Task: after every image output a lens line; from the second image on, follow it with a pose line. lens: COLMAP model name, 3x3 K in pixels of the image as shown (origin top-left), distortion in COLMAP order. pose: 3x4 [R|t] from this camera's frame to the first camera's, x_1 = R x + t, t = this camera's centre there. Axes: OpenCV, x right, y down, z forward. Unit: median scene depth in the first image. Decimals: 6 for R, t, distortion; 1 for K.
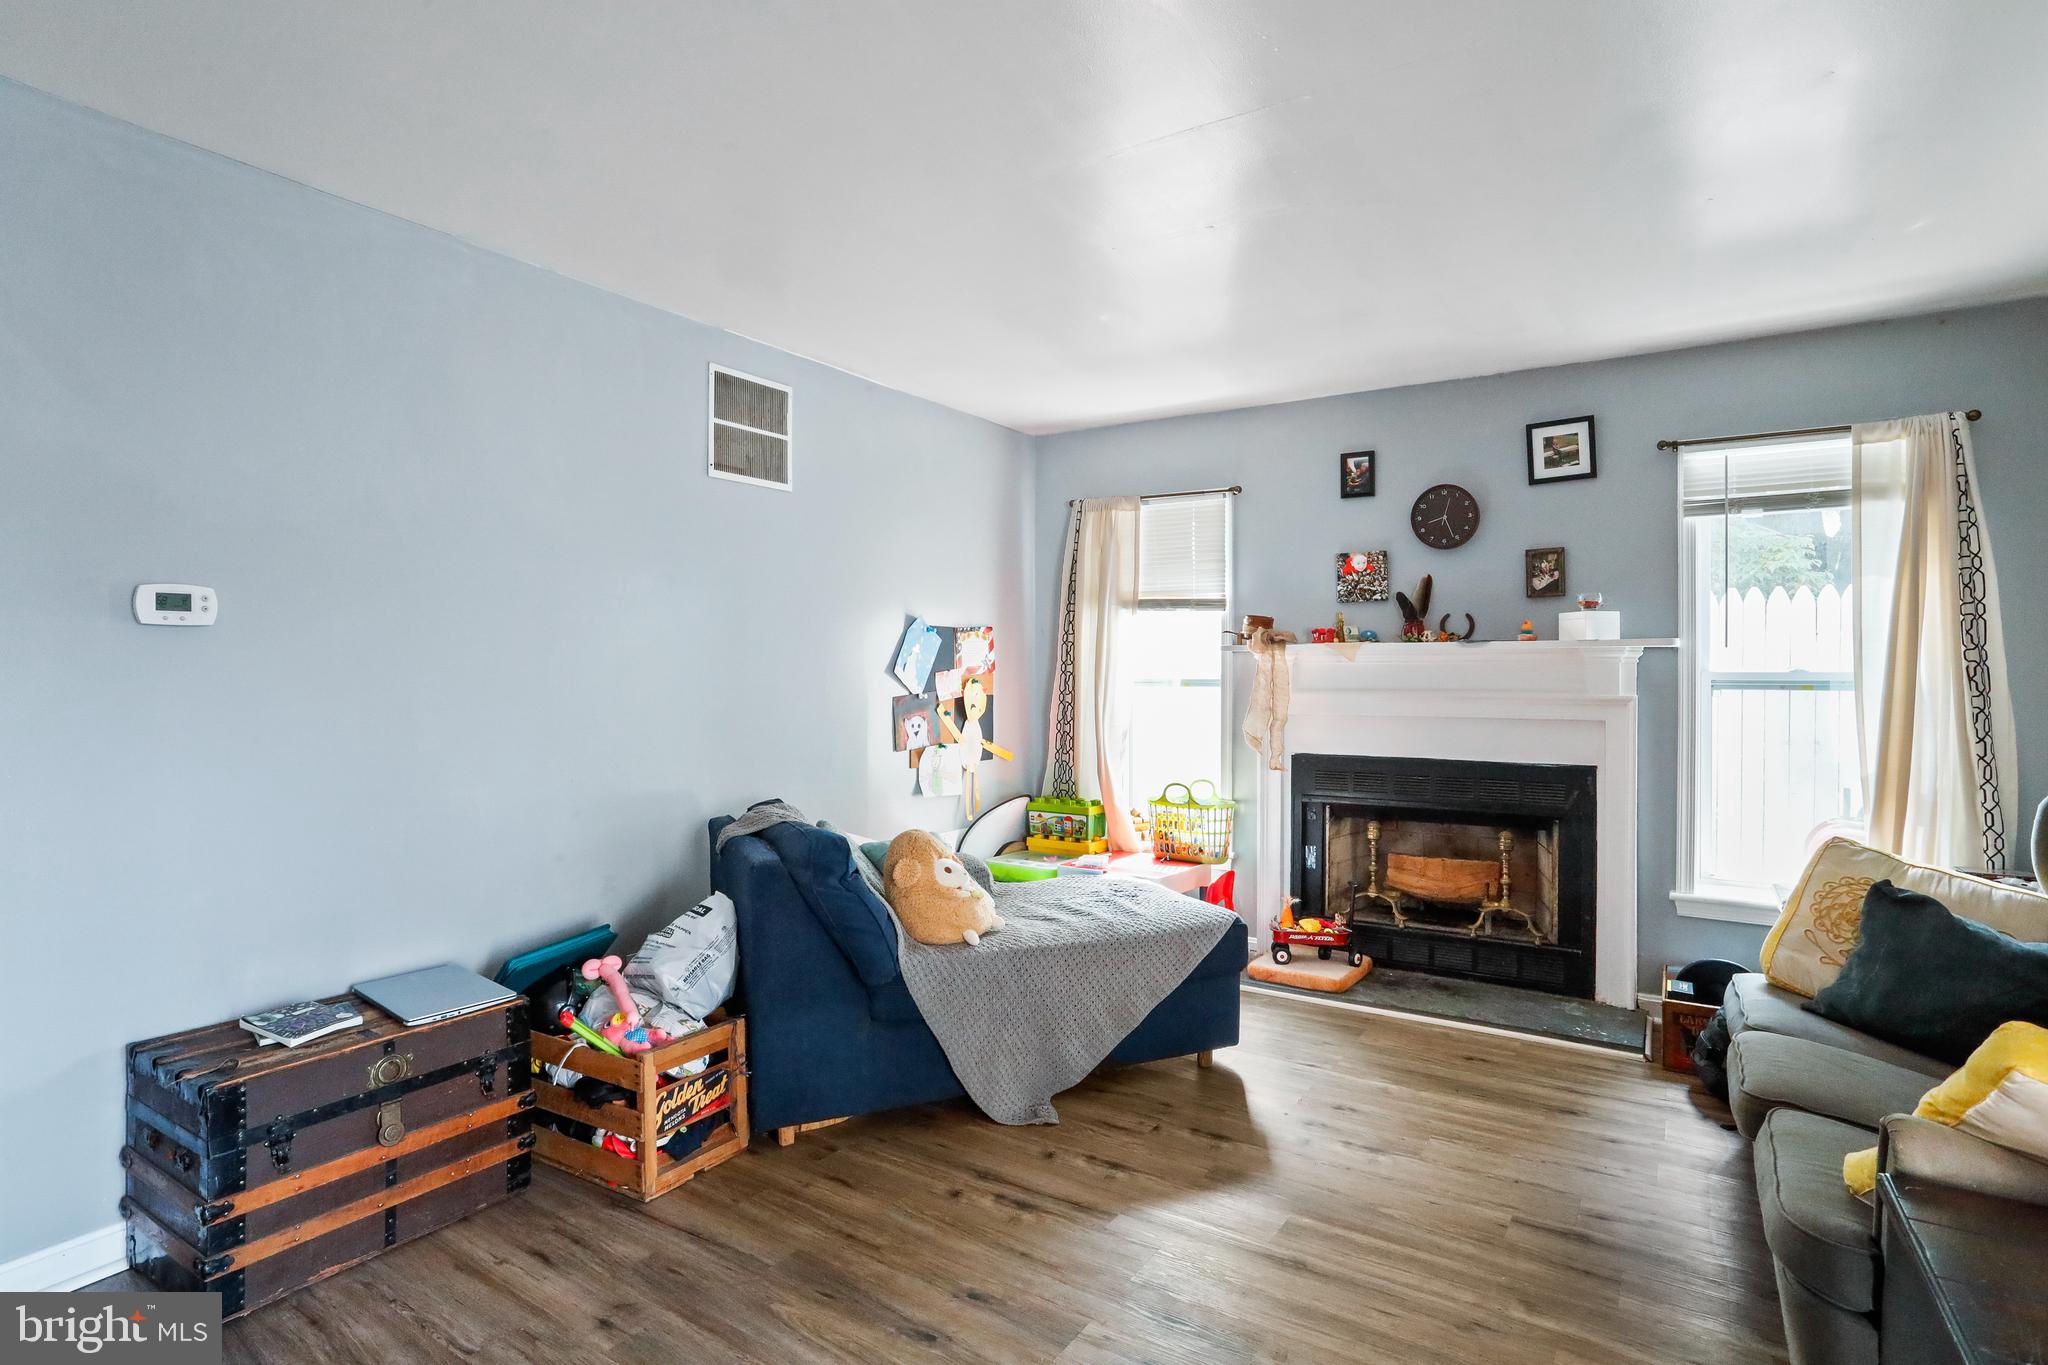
lens RADIAL K [[1062.2, 0, 1018.7], [0, 1062.2, 674.6], [0, 0, 1]] dist [-0.025068, 0.007693]
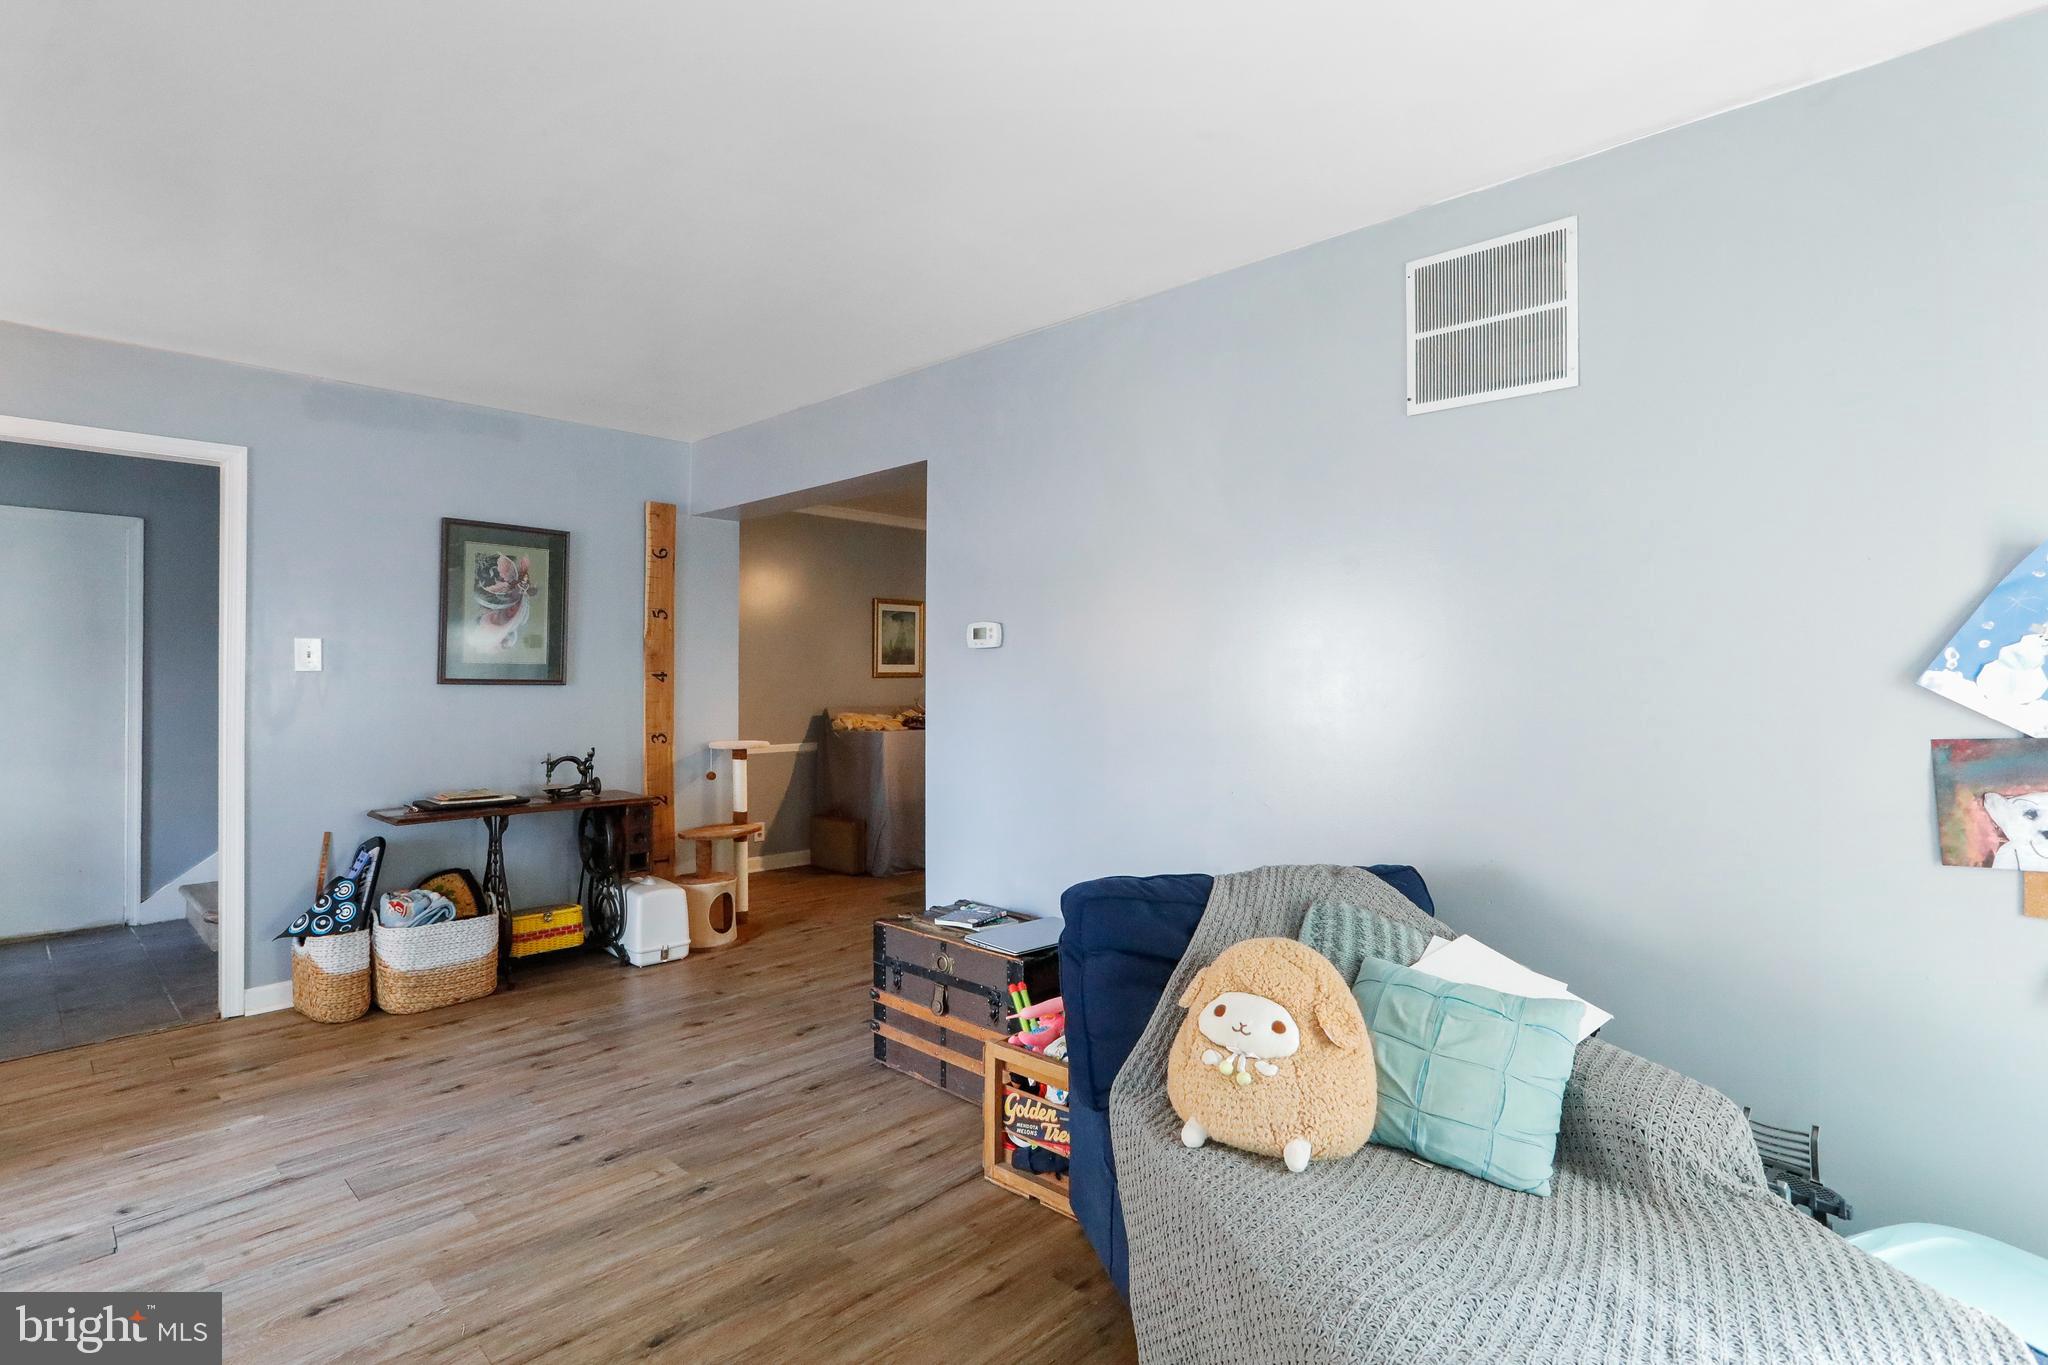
lens RADIAL K [[994.1, 0, 1009.7], [0, 994.1, 673.9], [0, 0, 1]] dist [-0.040953, 0.018929]
pose [[-0.186635, 0.001787, -0.982428, 0.390357], [-0.004232, 0.999988, 0.002623, -0.006671], [0.982420, 0.004647, -0.186625, 0.764054]]
